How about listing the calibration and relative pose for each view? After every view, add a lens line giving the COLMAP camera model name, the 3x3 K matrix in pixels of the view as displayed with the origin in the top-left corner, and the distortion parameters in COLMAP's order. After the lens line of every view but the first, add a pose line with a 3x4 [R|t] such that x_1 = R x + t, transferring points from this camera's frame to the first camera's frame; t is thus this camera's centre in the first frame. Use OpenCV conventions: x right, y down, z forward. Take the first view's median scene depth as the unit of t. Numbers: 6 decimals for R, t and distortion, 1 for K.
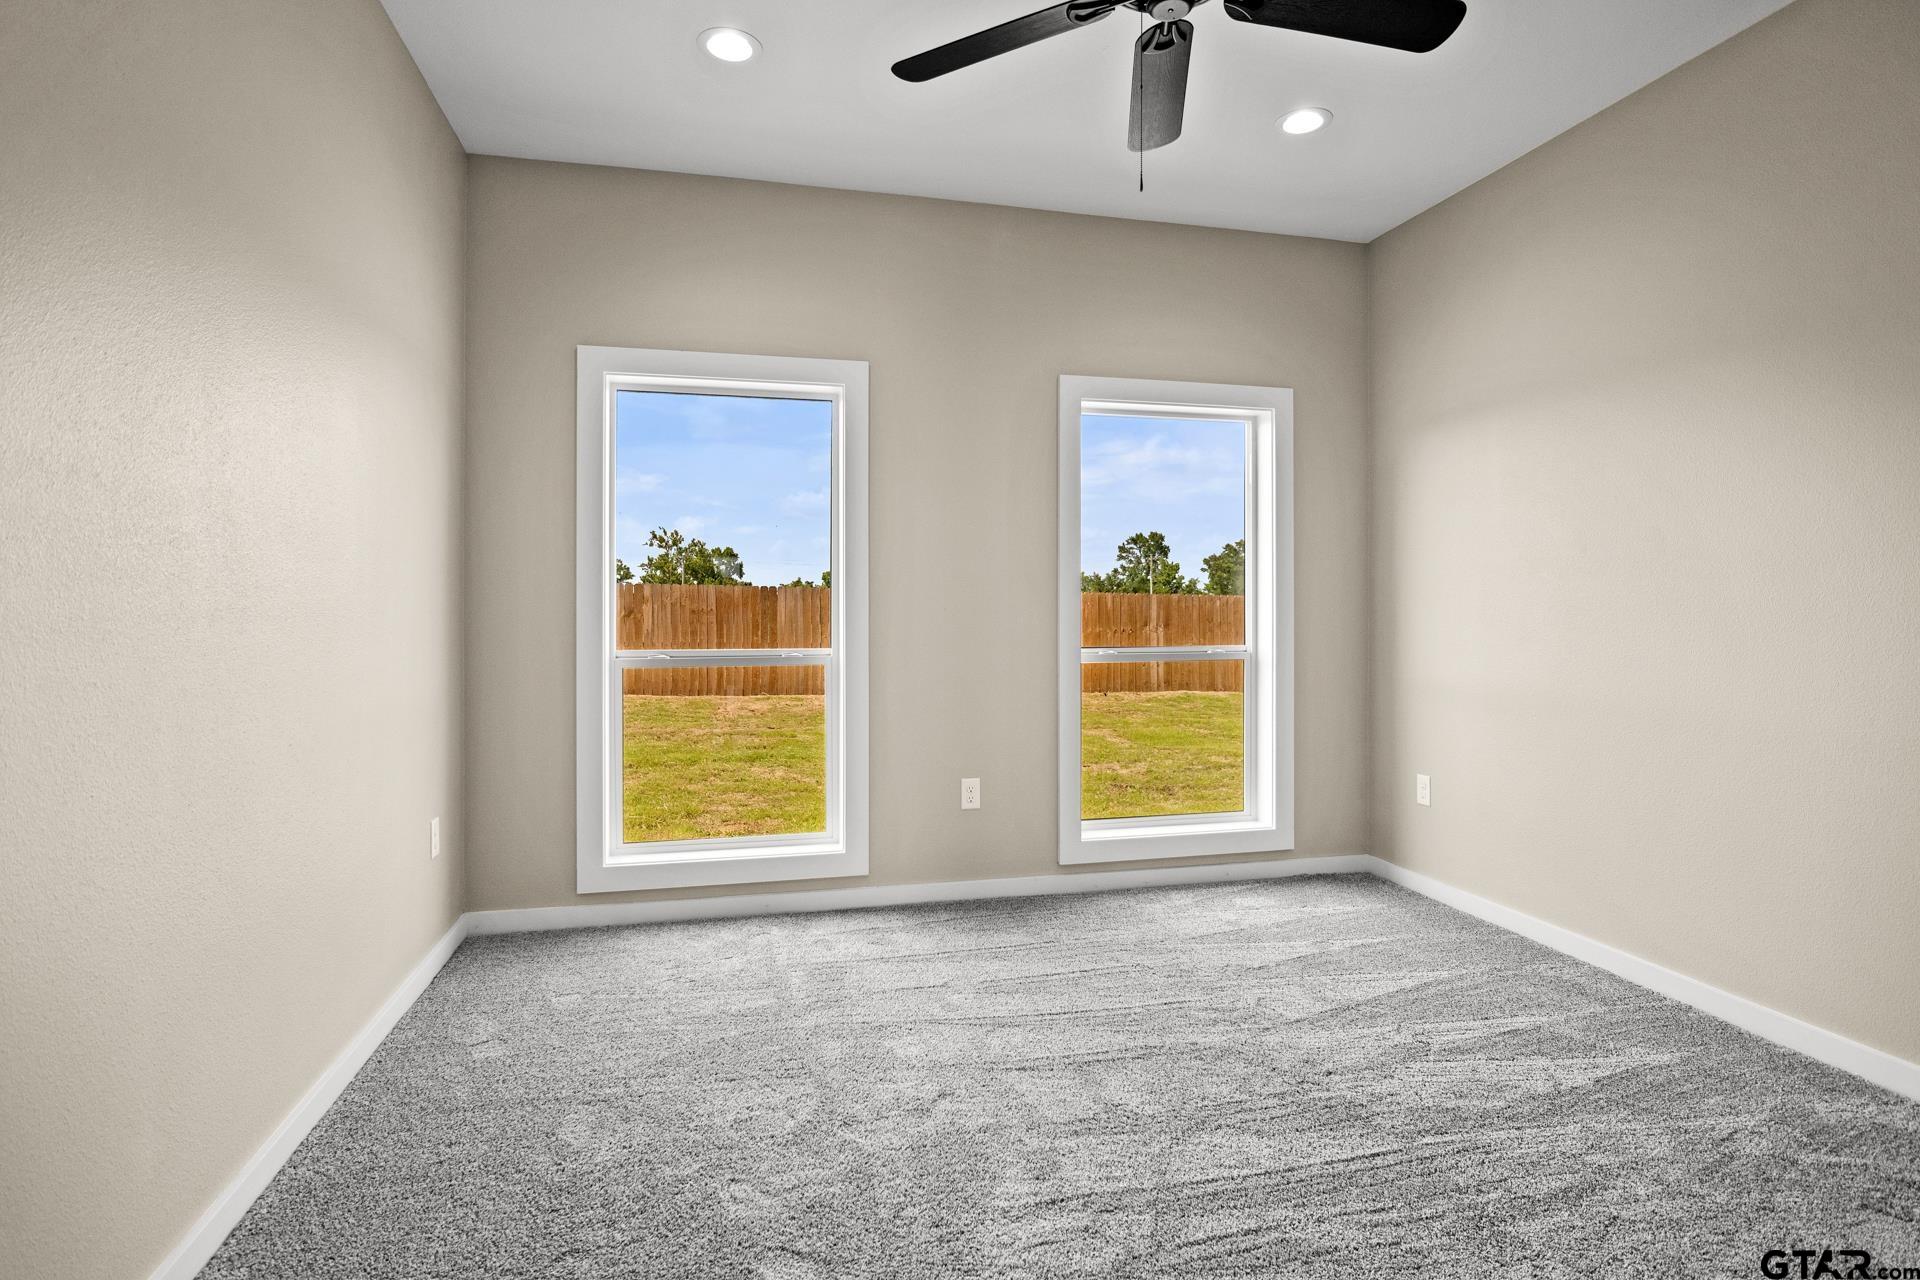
lens RADIAL K [[986.2, 0, 964.6], [0, 986.2, 627.5], [0, 0, 1]] dist [0.000105, 0.000160]
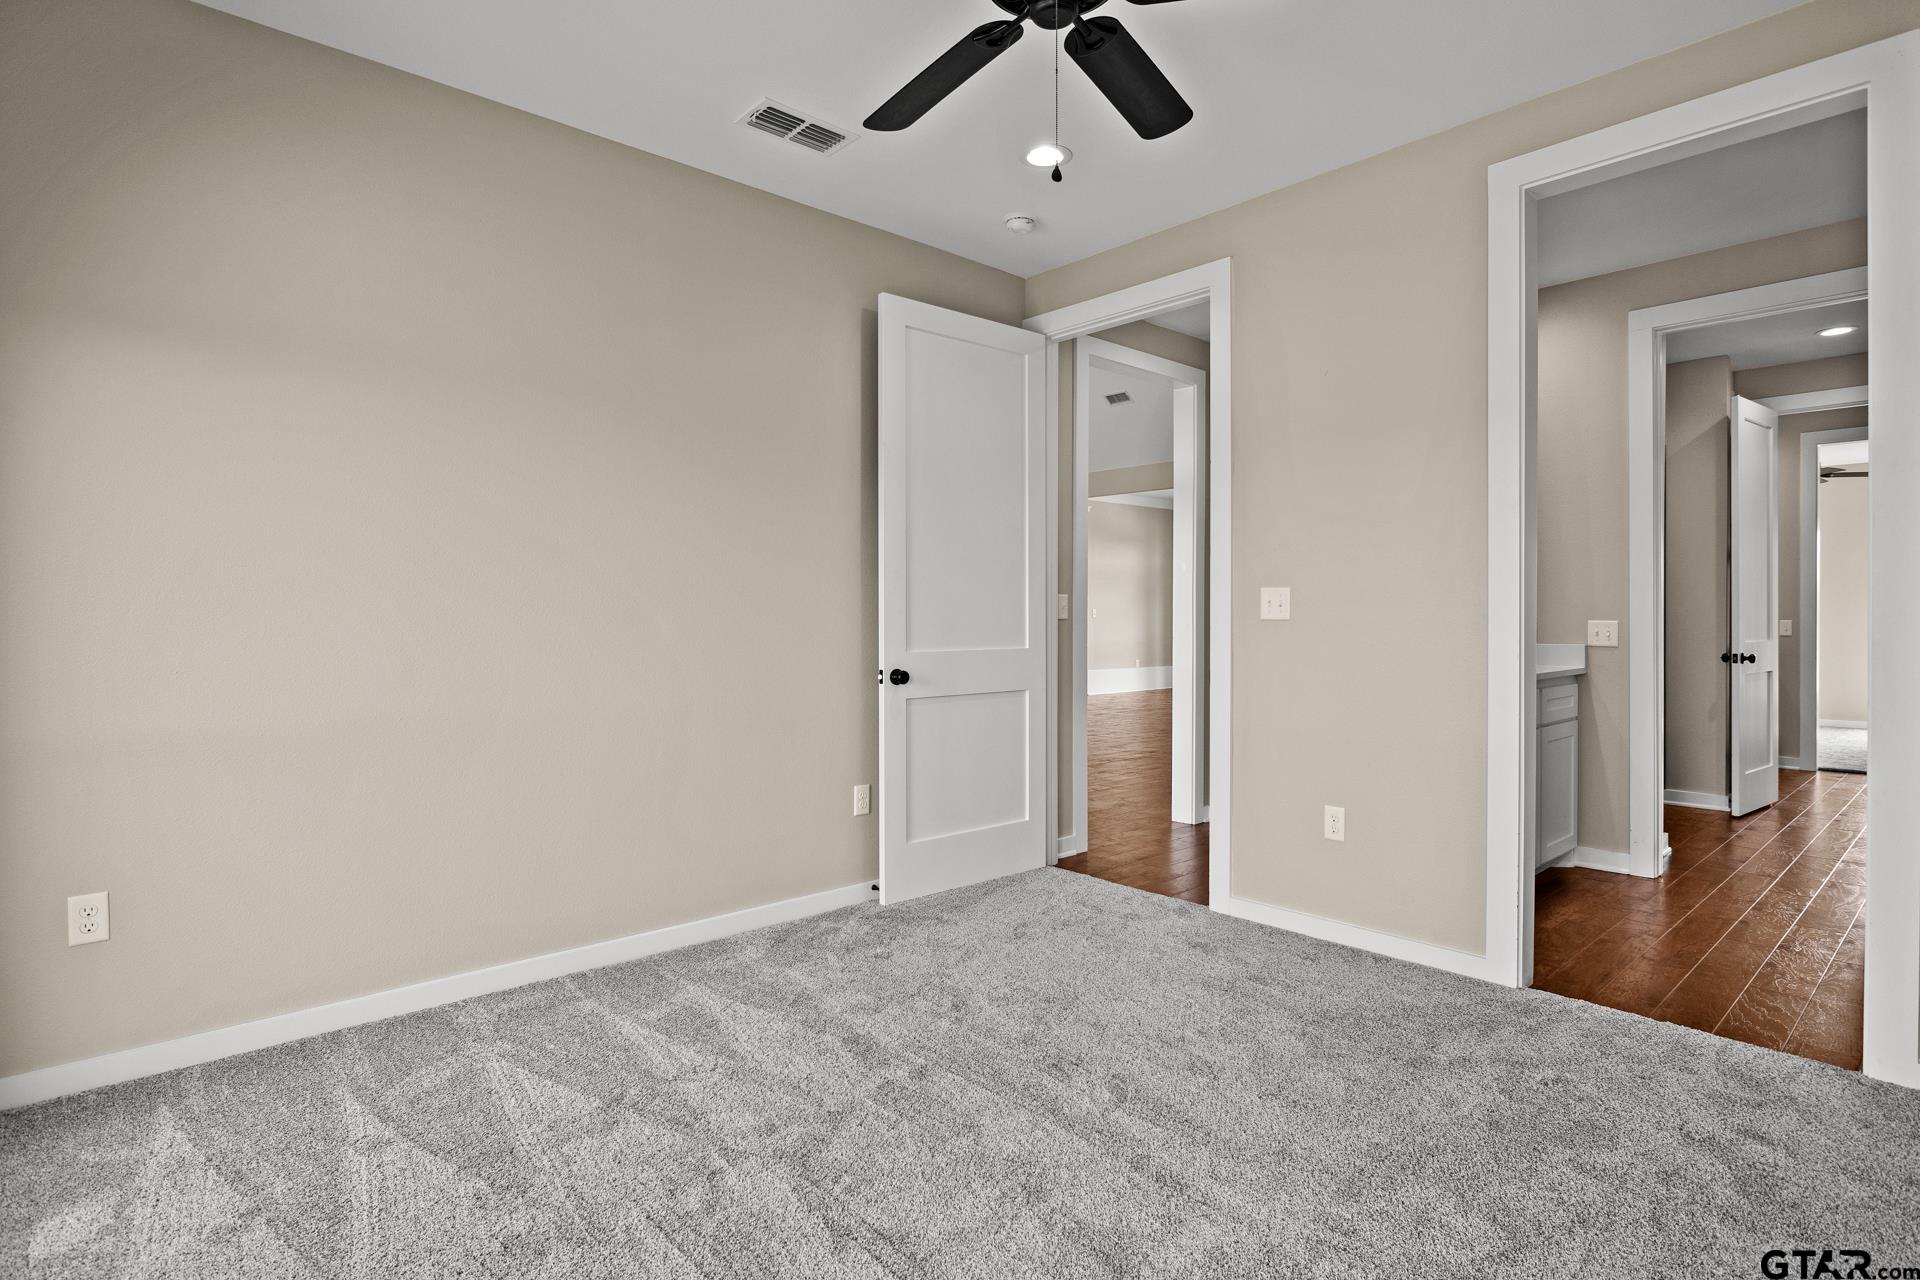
lens RADIAL K [[986.2, 0, 963.2], [0, 986.2, 622.0], [0, 0, 1]] dist [0.000105, 0.000160]
pose [[-0.480191, -0.006451, 0.877140, -0.052478], [0.019258, 0.999654, 0.017894, -0.002912], [-0.876952, 0.025485, -0.479901, 0.131859]]
